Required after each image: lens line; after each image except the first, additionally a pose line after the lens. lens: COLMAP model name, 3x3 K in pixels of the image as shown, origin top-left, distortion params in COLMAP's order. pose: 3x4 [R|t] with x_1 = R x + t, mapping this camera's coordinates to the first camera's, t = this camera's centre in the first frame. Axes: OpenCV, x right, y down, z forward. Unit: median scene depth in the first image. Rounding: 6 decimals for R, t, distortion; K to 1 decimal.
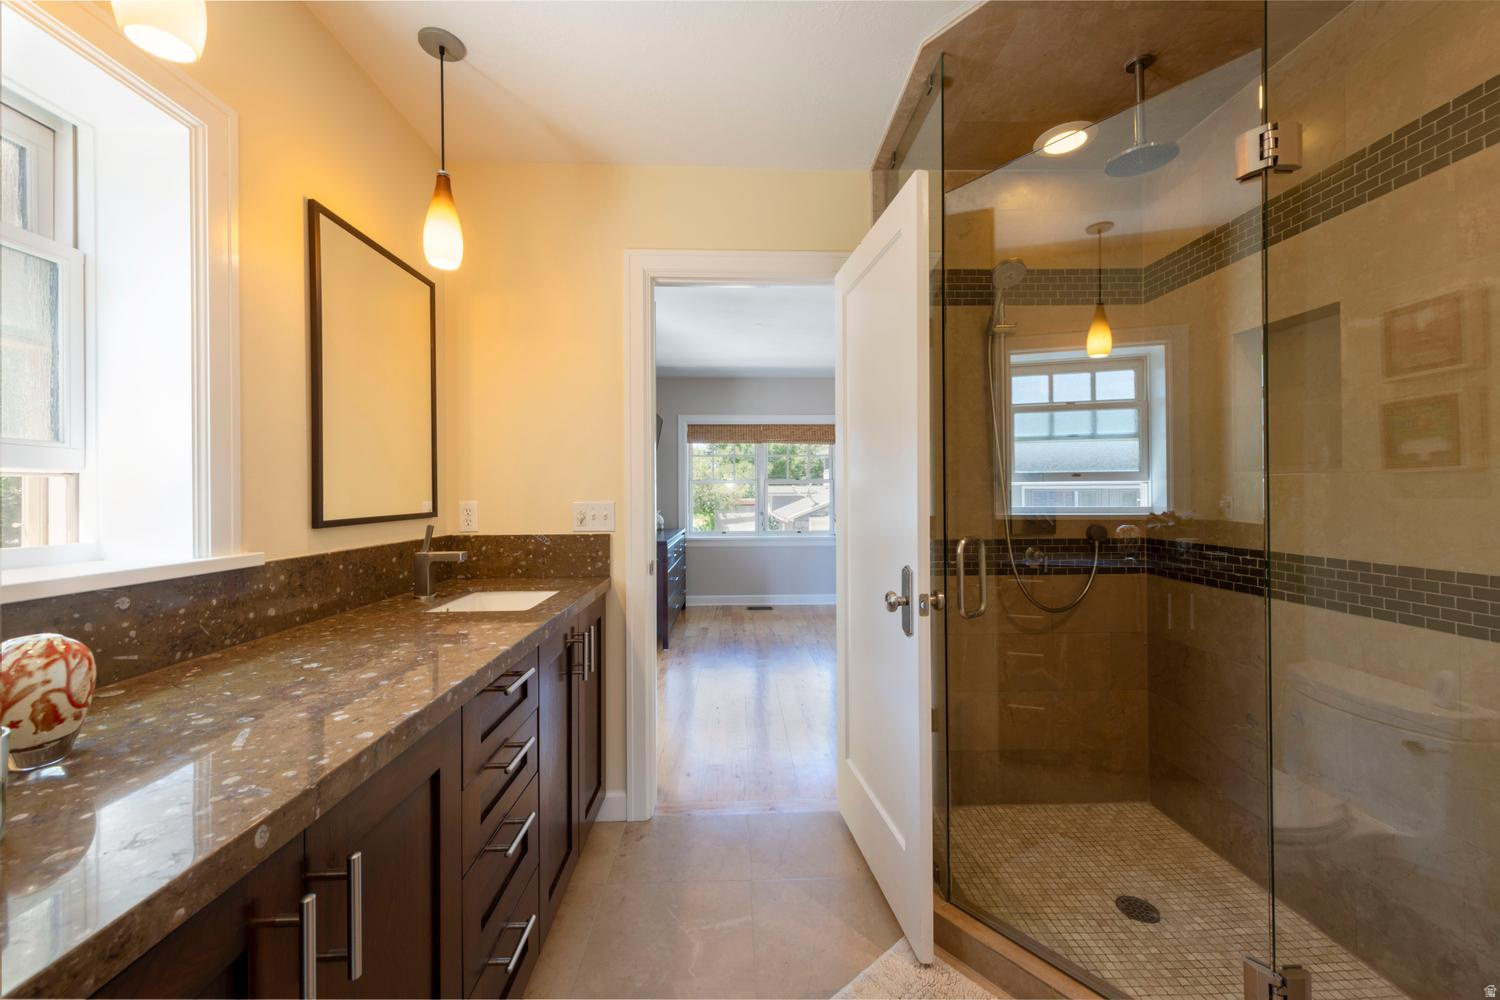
lens RADIAL K [[585.5, 0, 750.5], [0, 585.5, 491.8], [0, 0, 1]] dist [-0.000312, -0.000010]
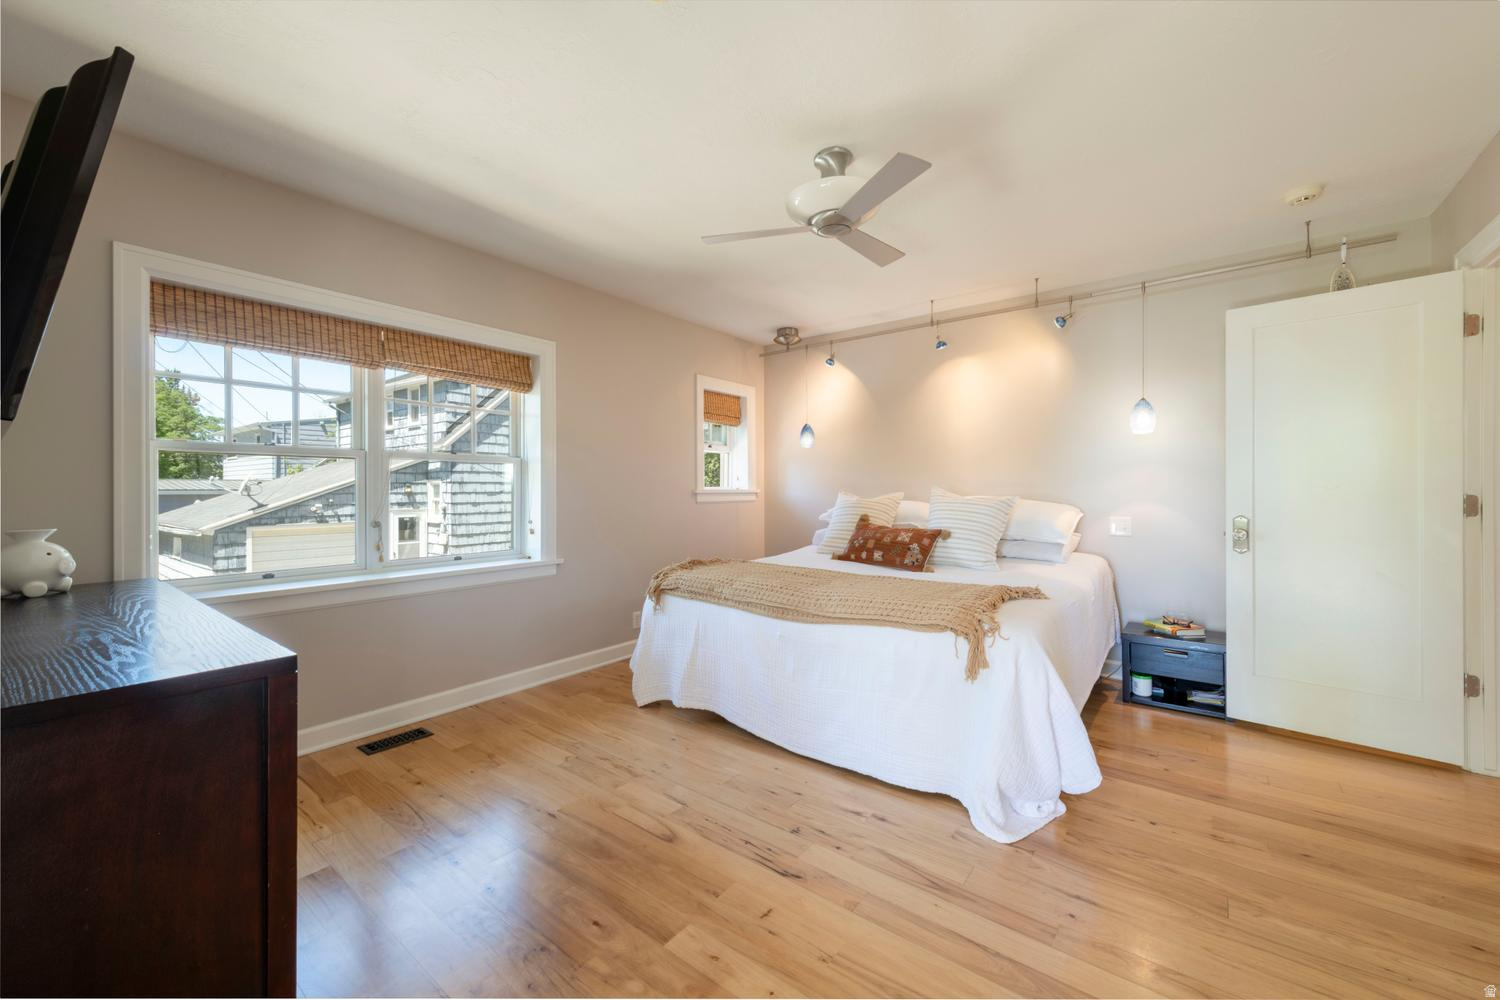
lens RADIAL K [[585.5, 0, 752.3], [0, 585.5, 490.8], [0, 0, 1]] dist [-0.000312, -0.000010]
pose [[0.621526, -0.000762, 0.783393, -0.295304], [-0.000466, 0.999999, 0.001342, 0.020258], [-0.783393, -0.001199, 0.621525, 0.942548]]
